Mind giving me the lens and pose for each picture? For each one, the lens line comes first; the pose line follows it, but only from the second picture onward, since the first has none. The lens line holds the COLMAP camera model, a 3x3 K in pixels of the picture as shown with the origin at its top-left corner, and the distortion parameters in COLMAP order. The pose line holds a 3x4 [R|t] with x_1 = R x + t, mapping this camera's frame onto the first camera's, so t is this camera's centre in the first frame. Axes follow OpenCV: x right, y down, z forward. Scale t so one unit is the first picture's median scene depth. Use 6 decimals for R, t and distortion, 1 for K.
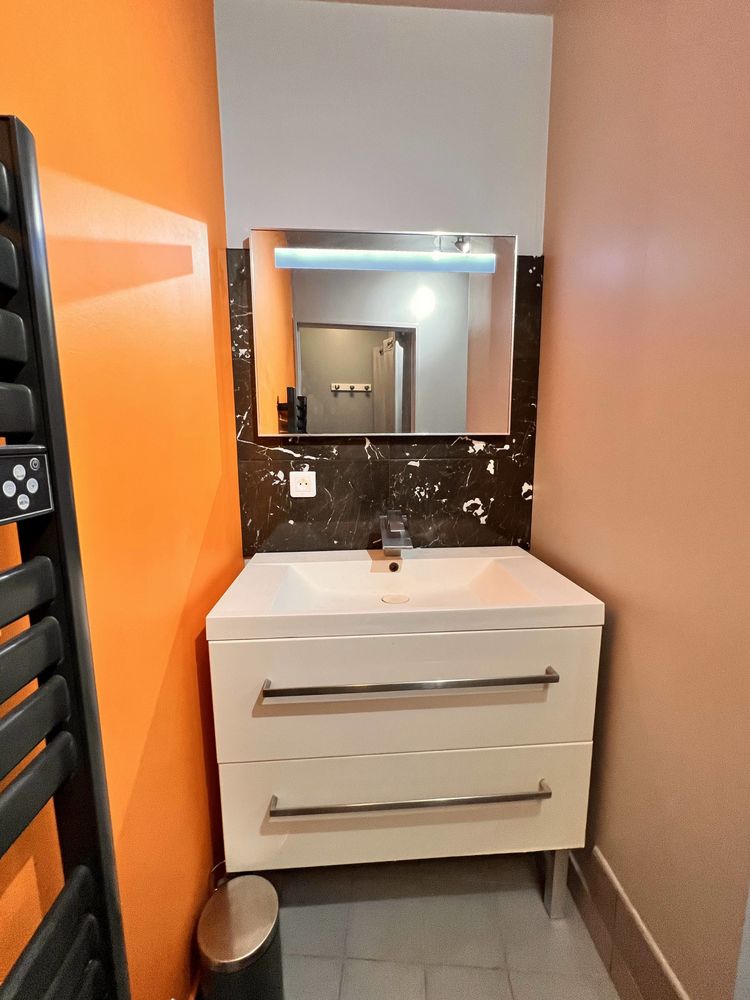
lens RADIAL K [[401.3, 0, 379.1], [0, 401.3, 499.2], [0, 0, 1]] dist [-0.001522, -0.000265]
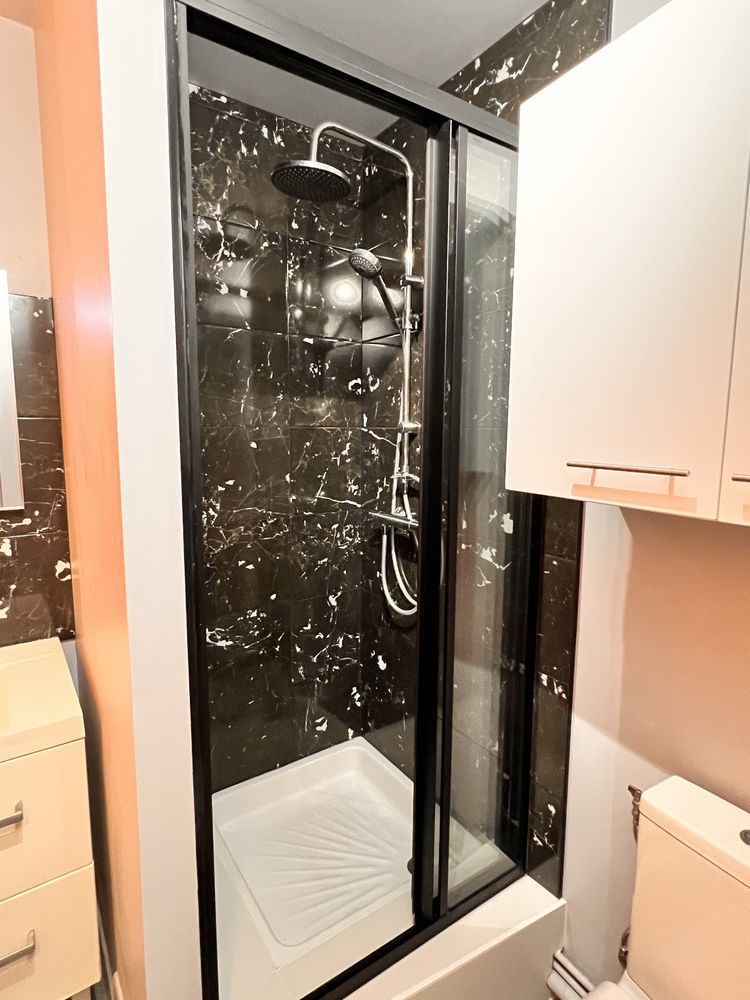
lens RADIAL K [[519.2, 0, 381.1], [0, 519.2, 490.7], [0, 0, 1]] dist [-0.002141, 0.000003]
pose [[0.854938, -0.055179, 0.515787, 0.411107], [0.063169, 0.998001, 0.002062, -0.155342], [-0.514869, 0.030818, 0.856715, -0.286630]]
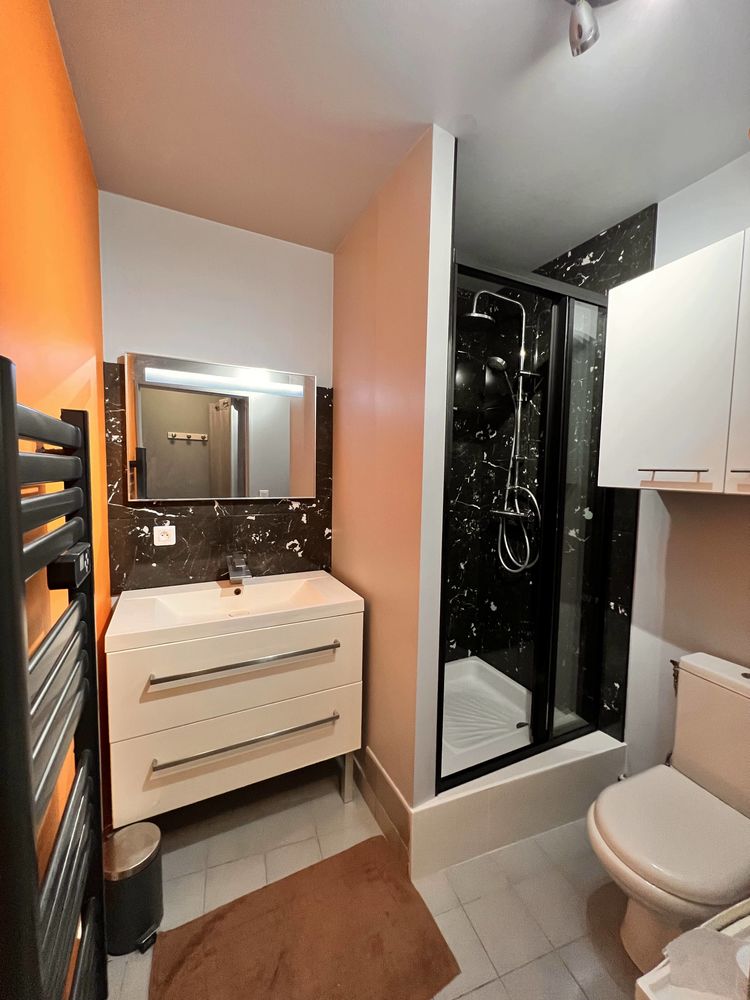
lens RADIAL K [[401.3, 0, 374.3], [0, 401.3, 497.9], [0, 0, 1]] dist [-0.001522, -0.000265]
pose [[0.921931, -0.005863, 0.387309, -0.064703], [0.033423, 0.997360, -0.064461, -0.054193], [-0.385909, 0.072373, 0.919694, -0.517611]]
